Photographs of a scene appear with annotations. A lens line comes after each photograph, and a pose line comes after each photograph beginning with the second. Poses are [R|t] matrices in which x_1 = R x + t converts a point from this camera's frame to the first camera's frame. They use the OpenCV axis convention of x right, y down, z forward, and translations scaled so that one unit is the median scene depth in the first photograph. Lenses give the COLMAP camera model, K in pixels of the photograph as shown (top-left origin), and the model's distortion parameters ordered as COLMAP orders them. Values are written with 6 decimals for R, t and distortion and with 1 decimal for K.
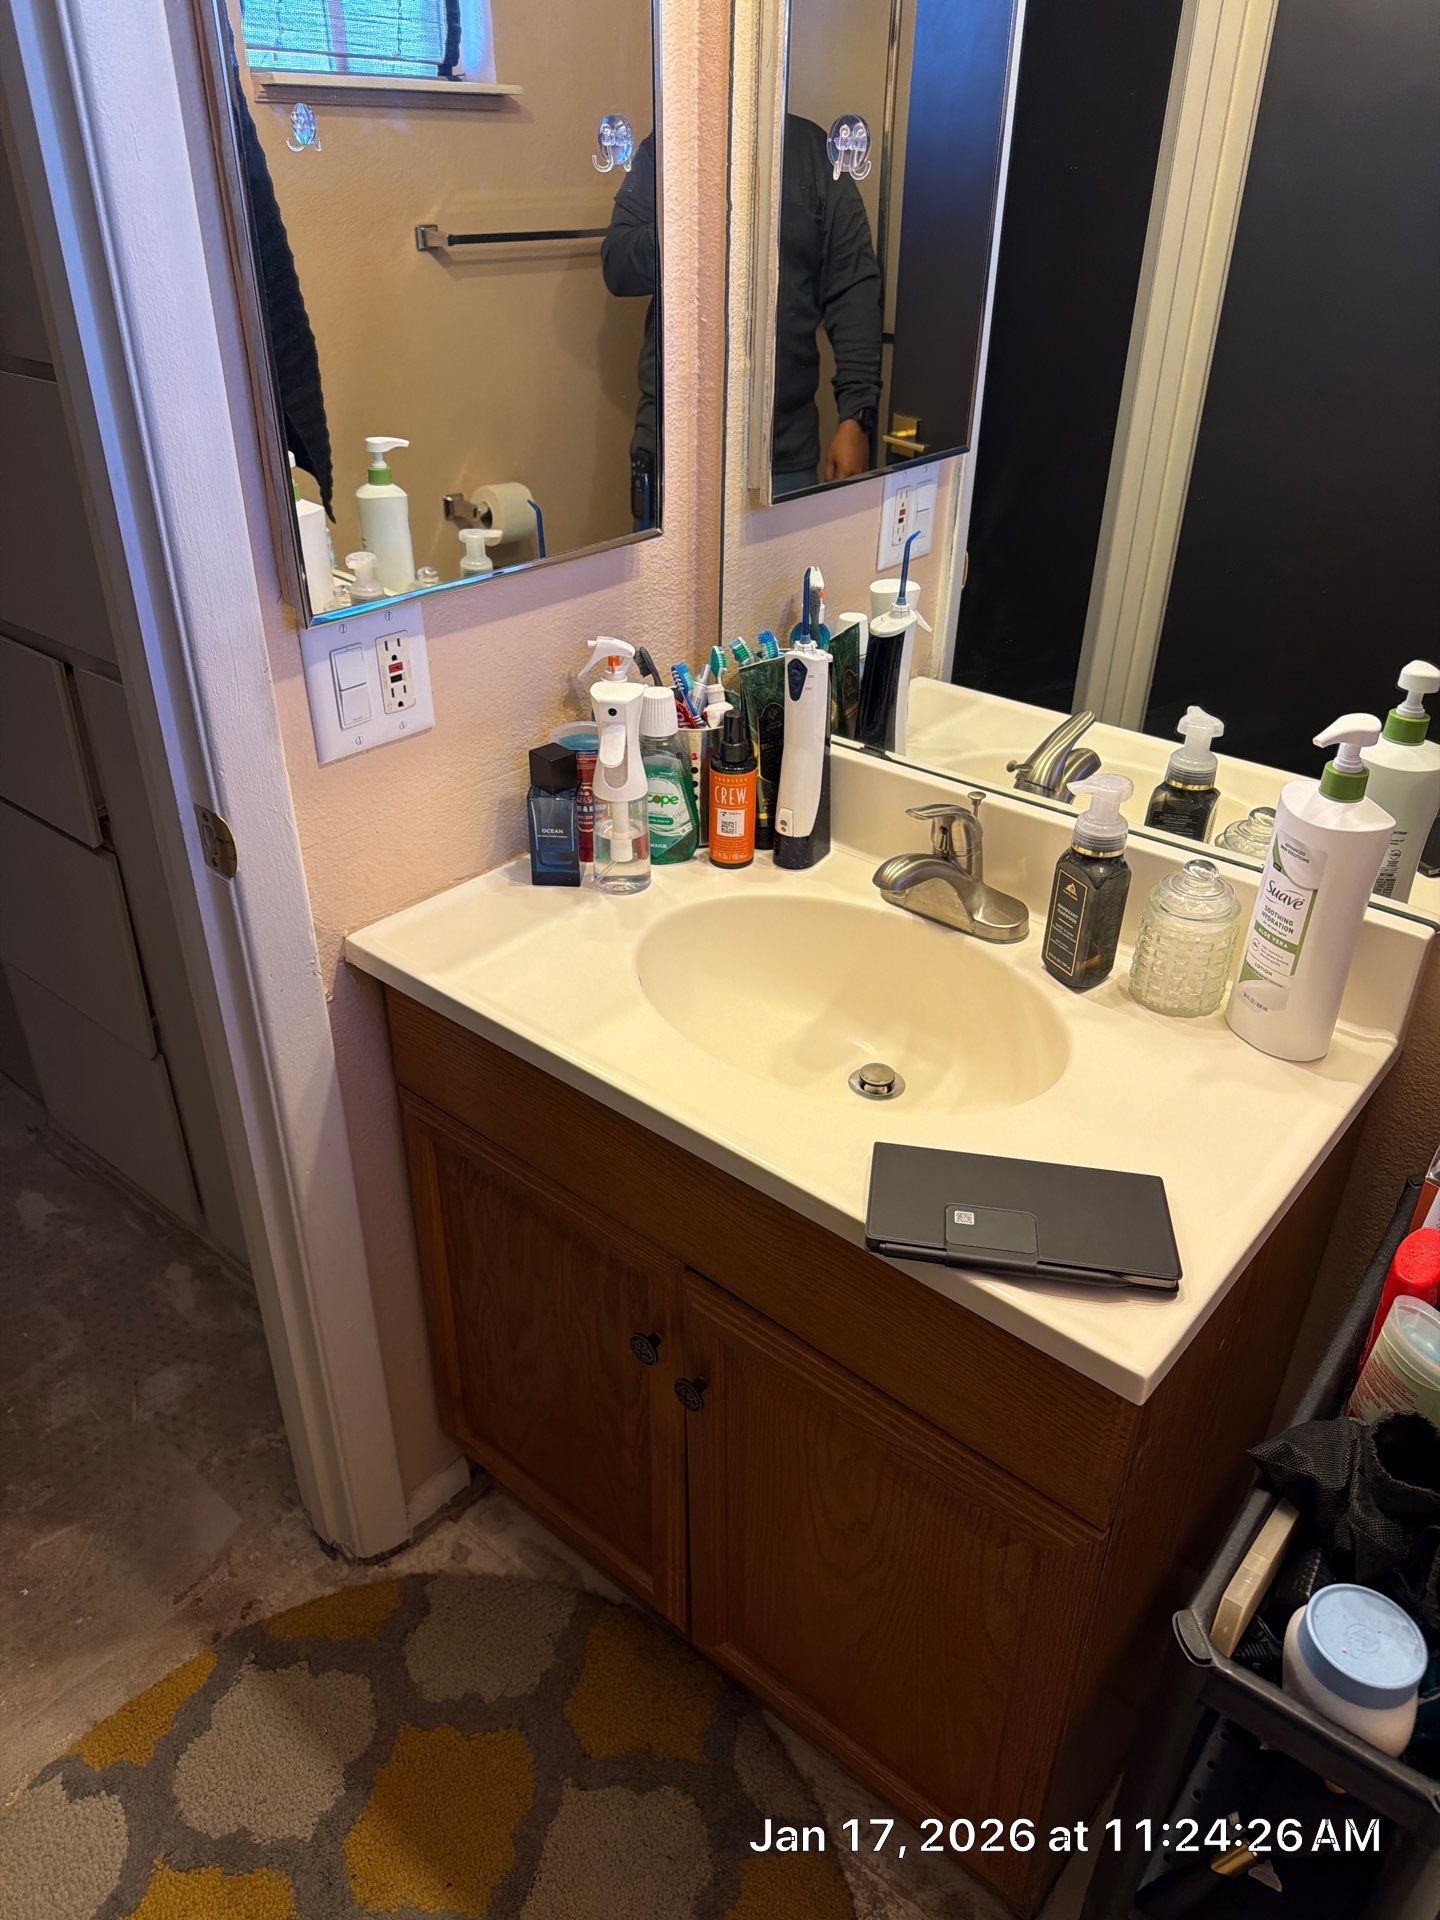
lens RADIAL K [[1333.7, 0, 712.7], [0, 1333.7, 970.0], [0, 0, 1]] dist [0.002872, -0.004277]
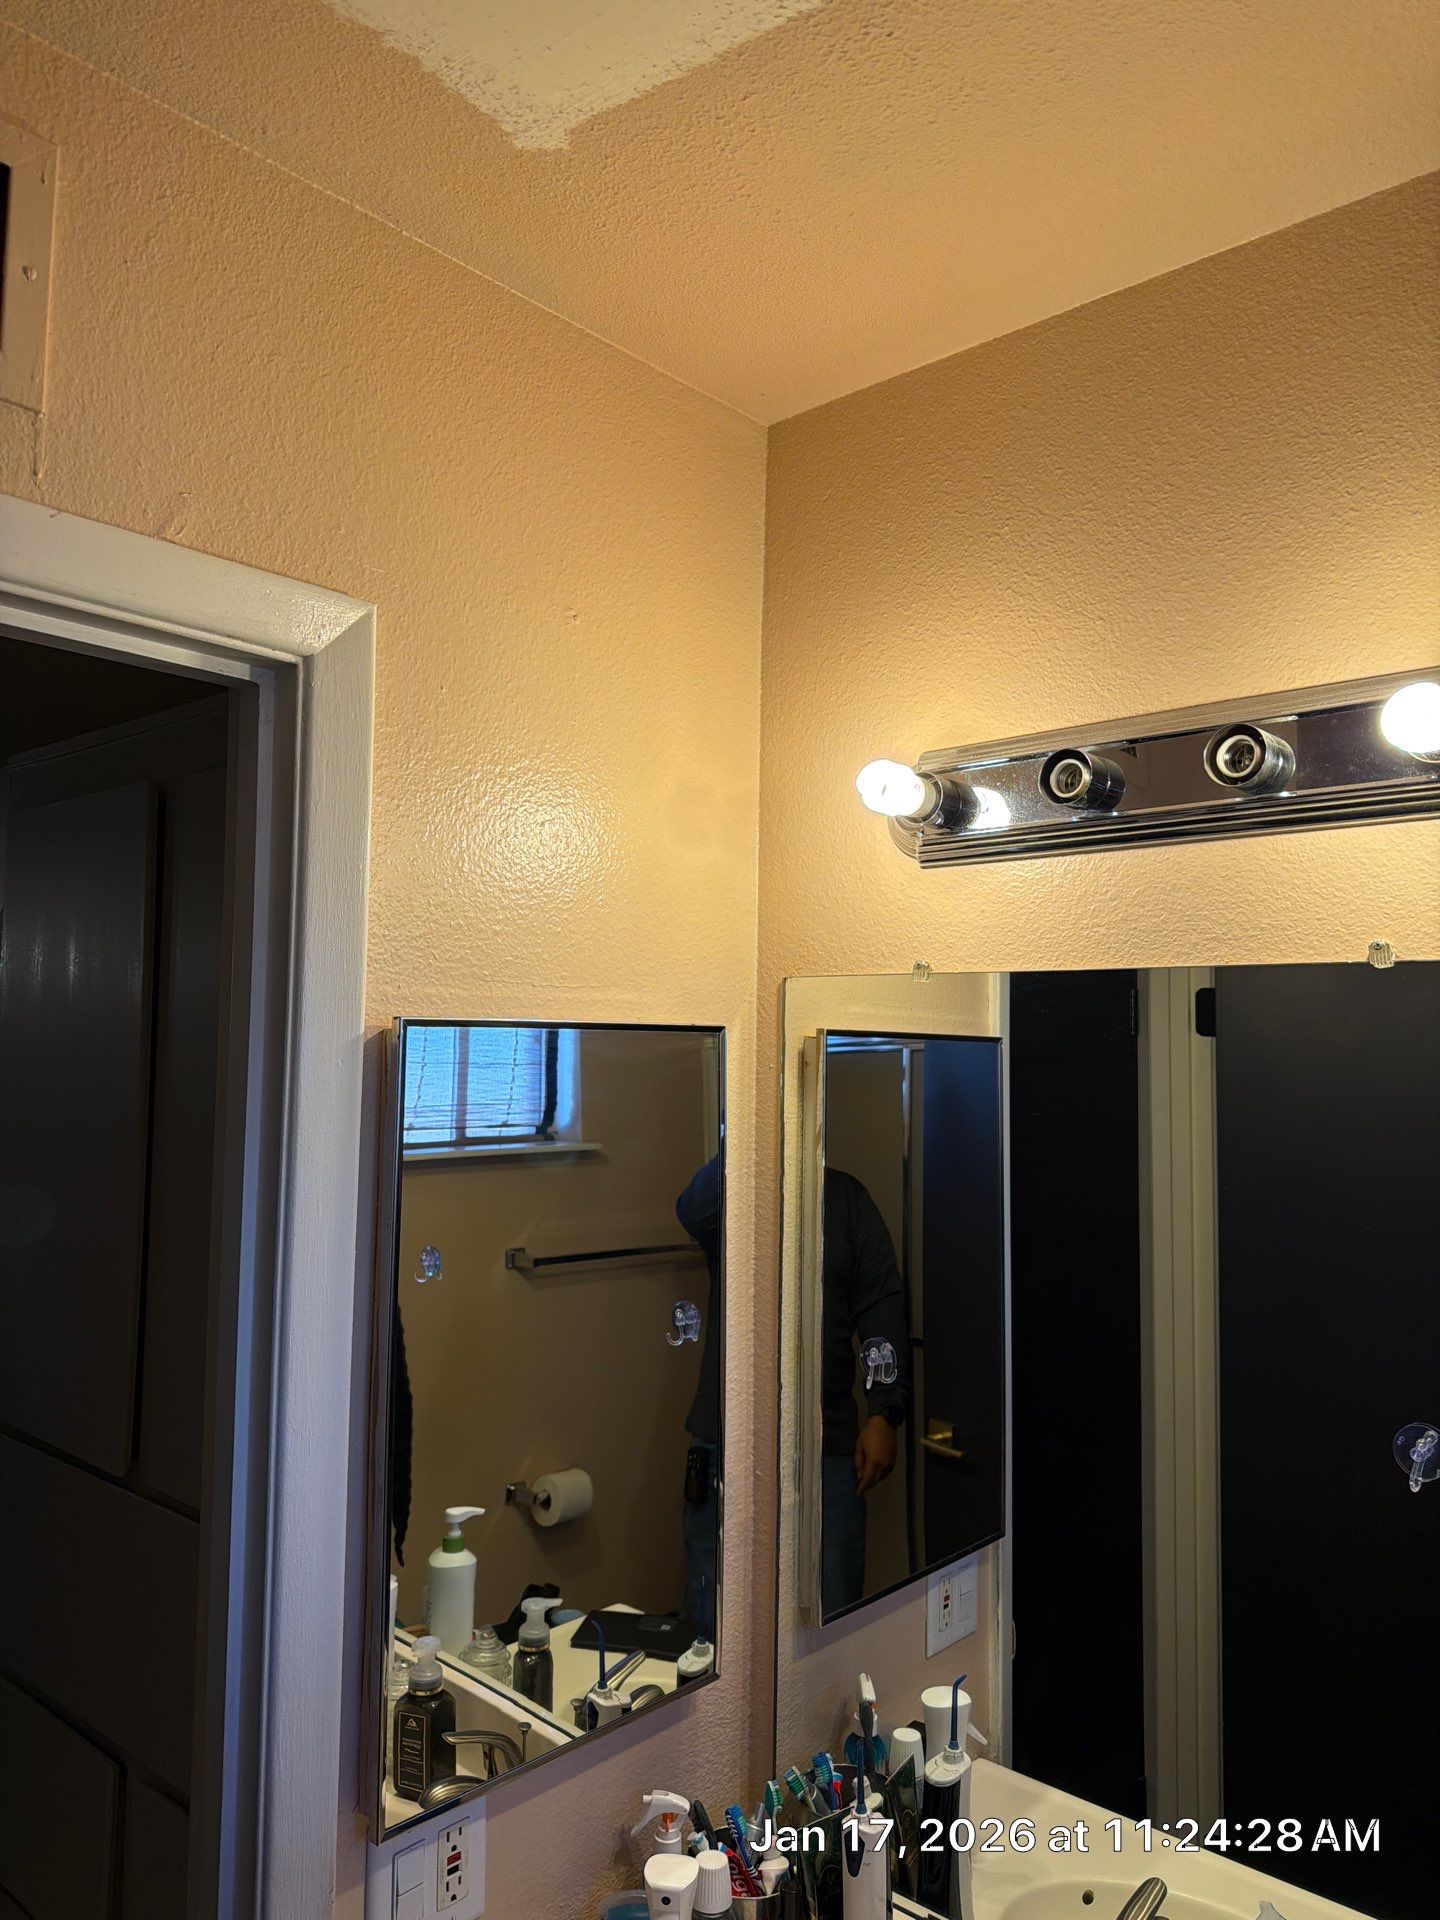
lens RADIAL K [[1324.0, 0, 696.6], [0, 1324.0, 960.0], [0, 0, 1]] dist [0.064370, -0.070625]
pose [[0.999086, -0.000783, -0.042740, -0.009420], [-0.024013, 0.816903, -0.576275, -0.168686], [0.035365, 0.576775, 0.816137, -0.176625]]
